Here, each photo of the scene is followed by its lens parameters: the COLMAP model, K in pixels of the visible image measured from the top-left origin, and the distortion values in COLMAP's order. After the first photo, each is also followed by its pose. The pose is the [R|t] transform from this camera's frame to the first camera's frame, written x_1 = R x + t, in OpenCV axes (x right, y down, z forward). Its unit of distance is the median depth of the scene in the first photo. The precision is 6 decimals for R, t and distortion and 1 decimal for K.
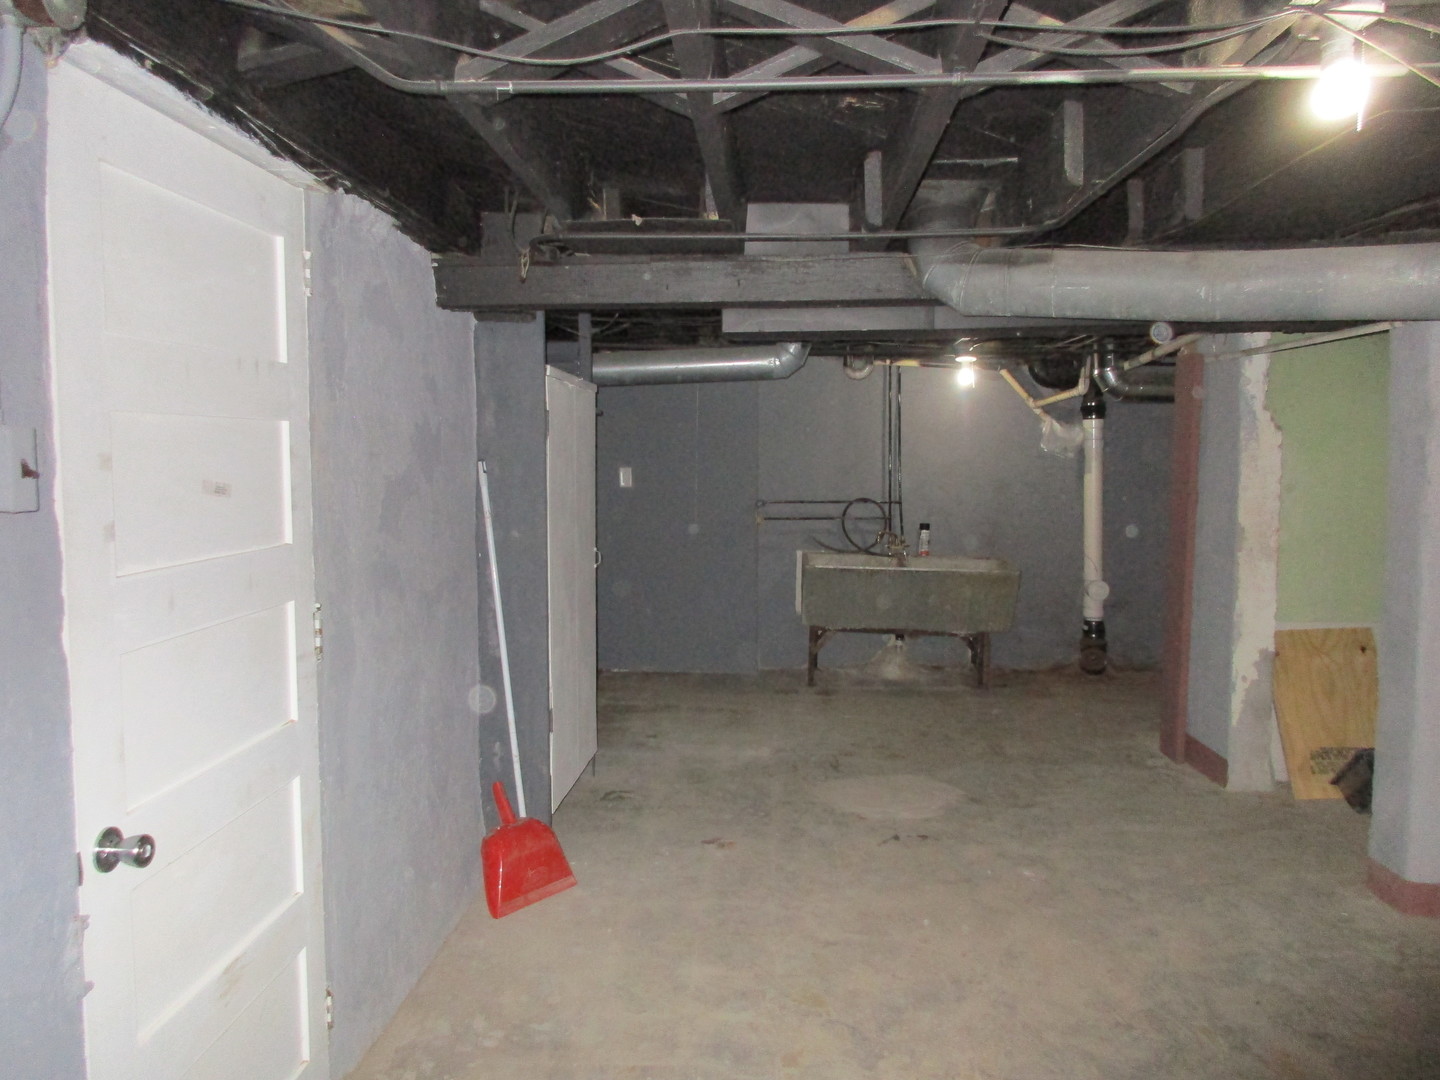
lens RADIAL K [[1084.4, 0, 711.8], [0, 1084.4, 539.3], [0, 0, 1]] dist [0.002716, -0.002017]
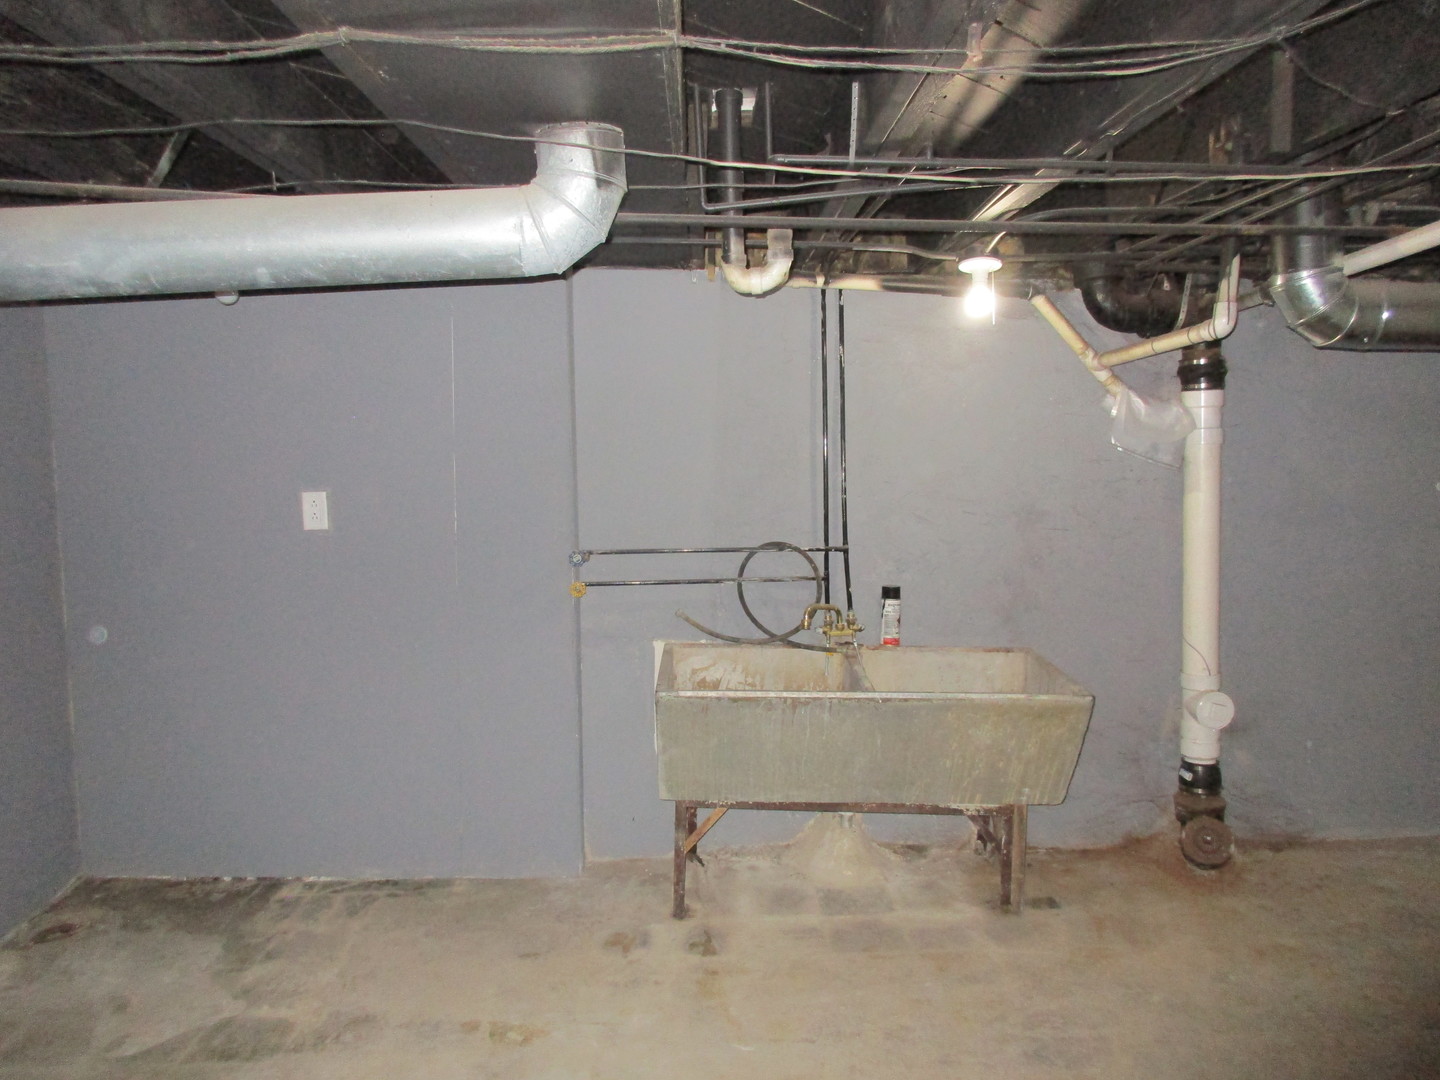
lens RADIAL K [[1084.4, 0, 726.5], [0, 1084.4, 540.6], [0, 0, 1]] dist [0.002716, -0.002017]
pose [[0.996213, -0.014427, 0.085737, 0.070956], [0.013578, 0.999853, 0.010483, -0.045154], [-0.085876, -0.009279, 0.996263, 0.481837]]
